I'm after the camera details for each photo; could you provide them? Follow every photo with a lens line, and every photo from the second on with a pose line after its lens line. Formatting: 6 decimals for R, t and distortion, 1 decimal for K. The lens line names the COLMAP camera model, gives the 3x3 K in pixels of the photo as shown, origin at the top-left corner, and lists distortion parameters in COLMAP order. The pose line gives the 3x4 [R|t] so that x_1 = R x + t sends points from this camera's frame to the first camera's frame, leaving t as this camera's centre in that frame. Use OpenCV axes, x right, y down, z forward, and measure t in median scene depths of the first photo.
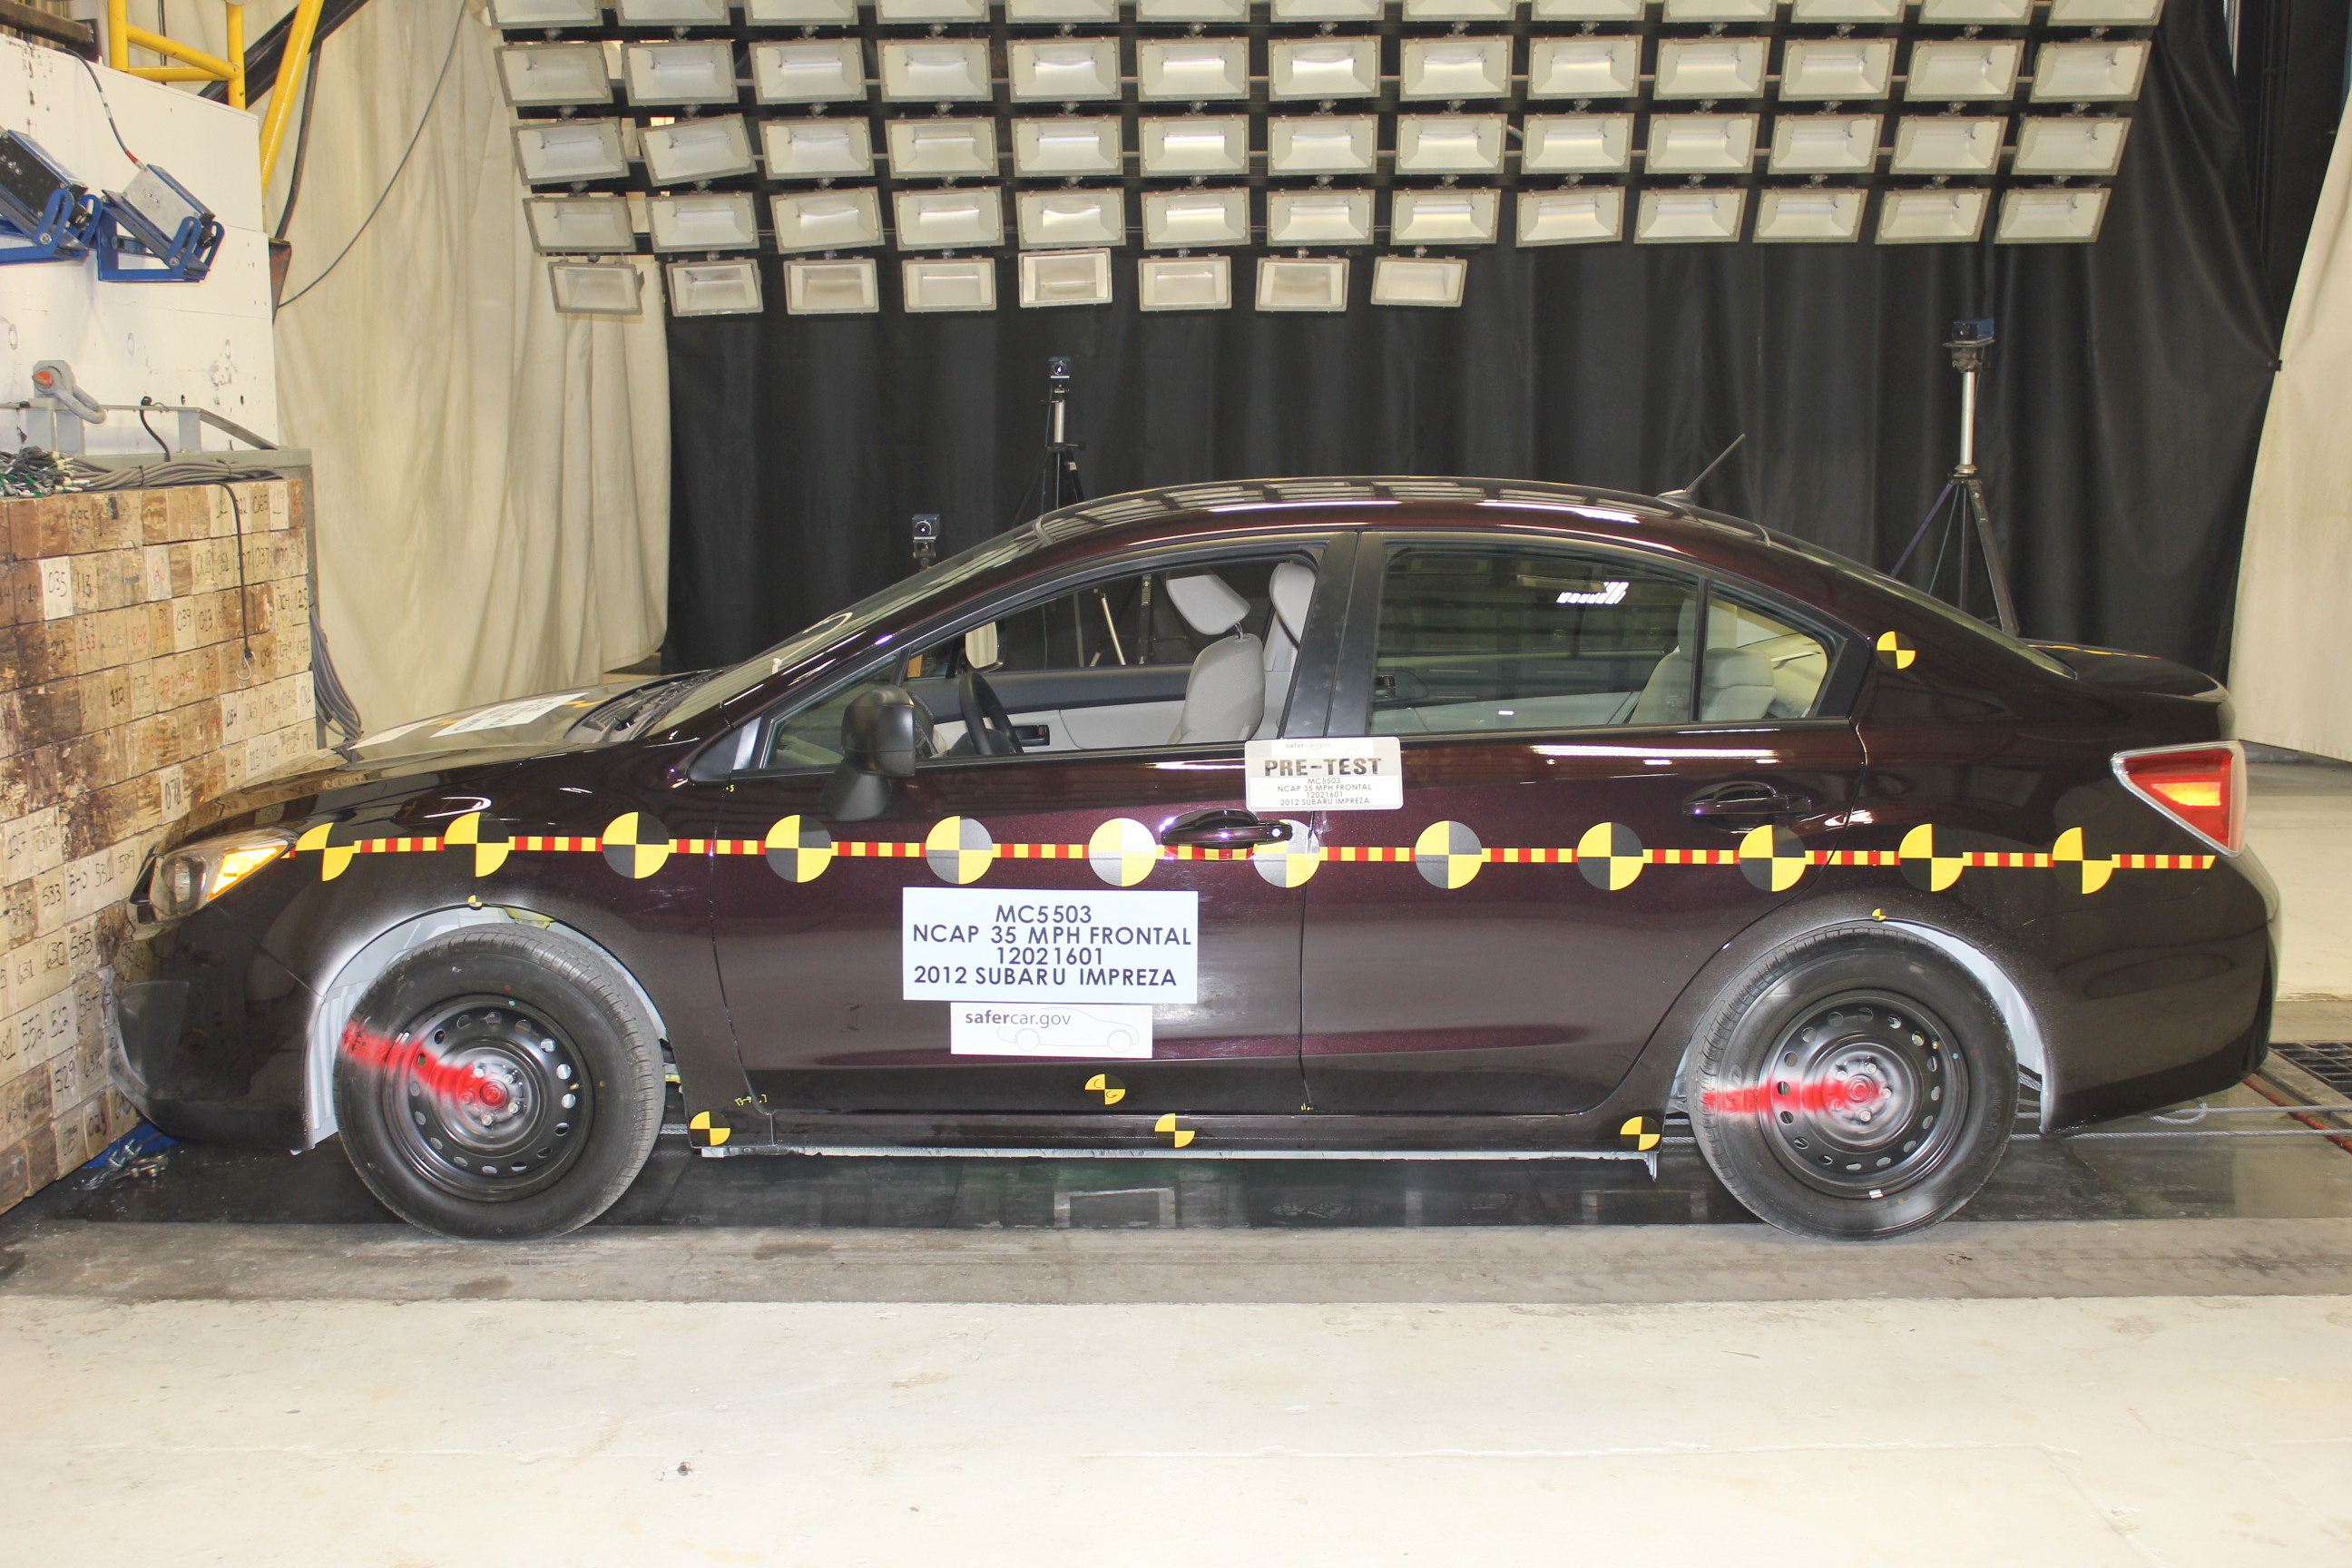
lens RADIAL K [[3162.7, 0, 1176.0], [0, 3162.7, 784.0], [0, 0, 1]] dist [-0.159088, 0.022159]
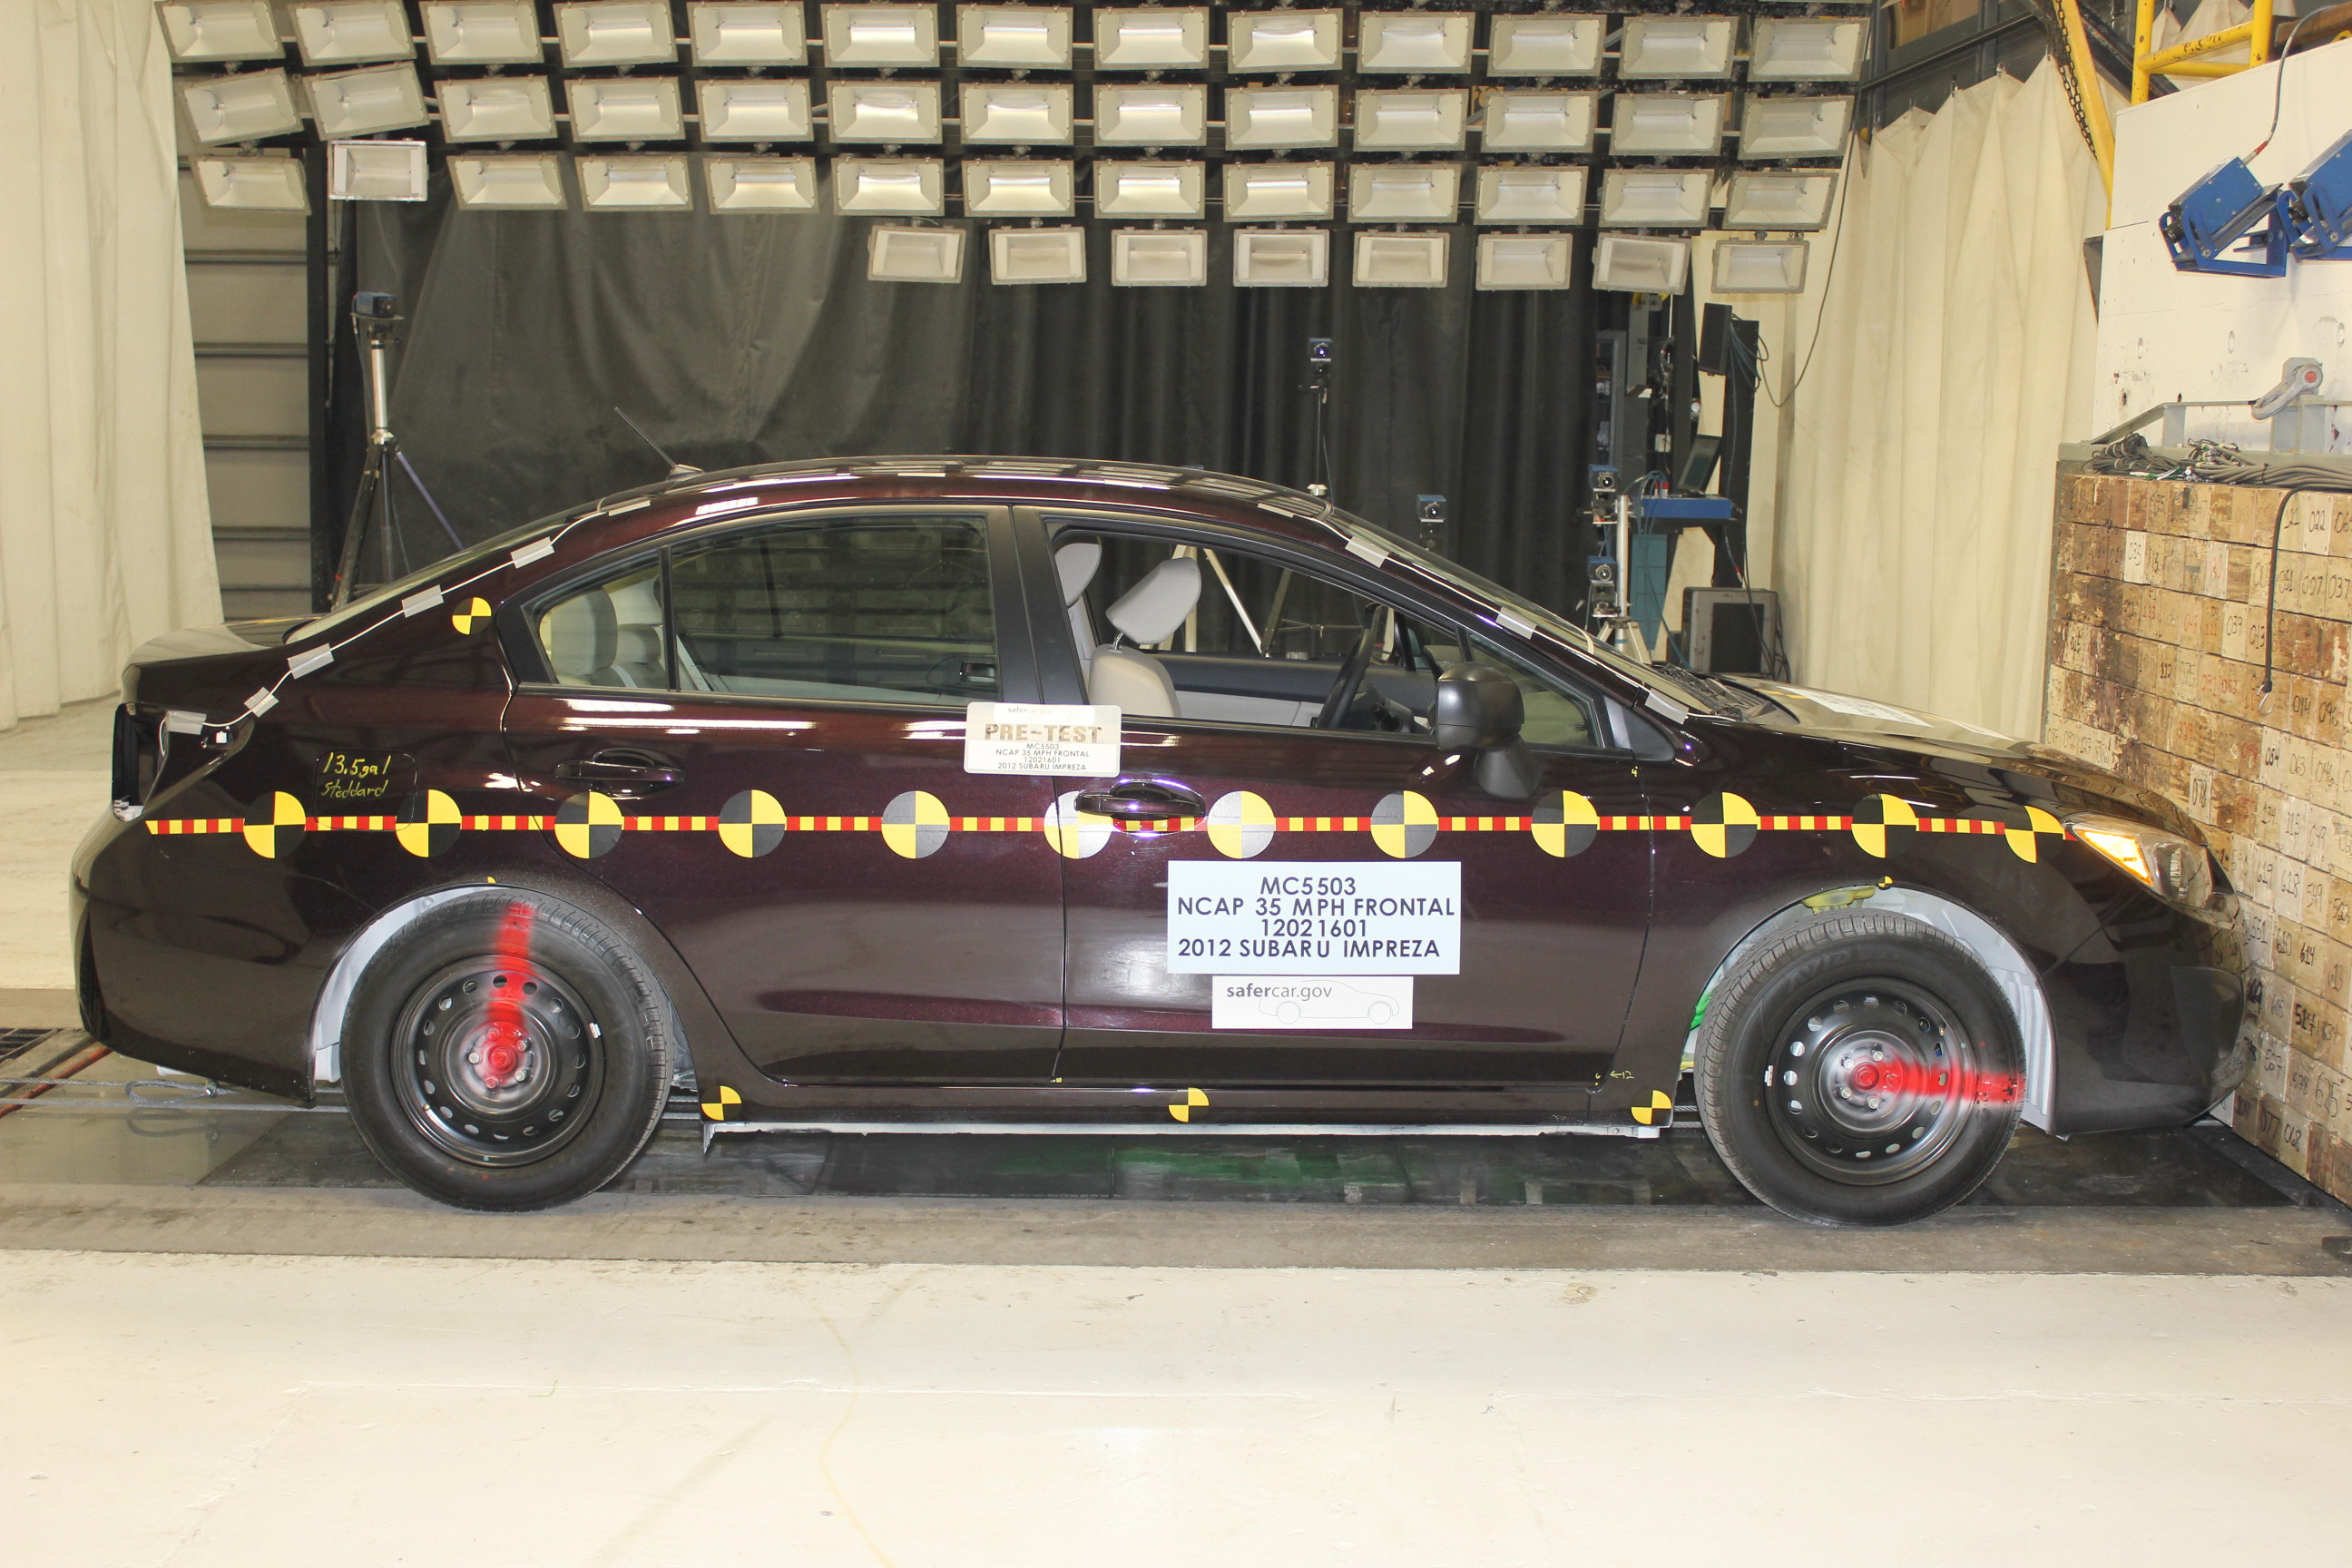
lens RADIAL K [[3129.5, 0, 1176.0], [0, 3129.5, 784.0], [0, 0, 1]] dist [-0.074985, -0.010214]
pose [[0.995084, -0.001574, 0.099025, -0.181831], [0.000473, 0.999938, 0.011148, -0.002387], [-0.099037, -0.011046, 0.995022, 0.015698]]
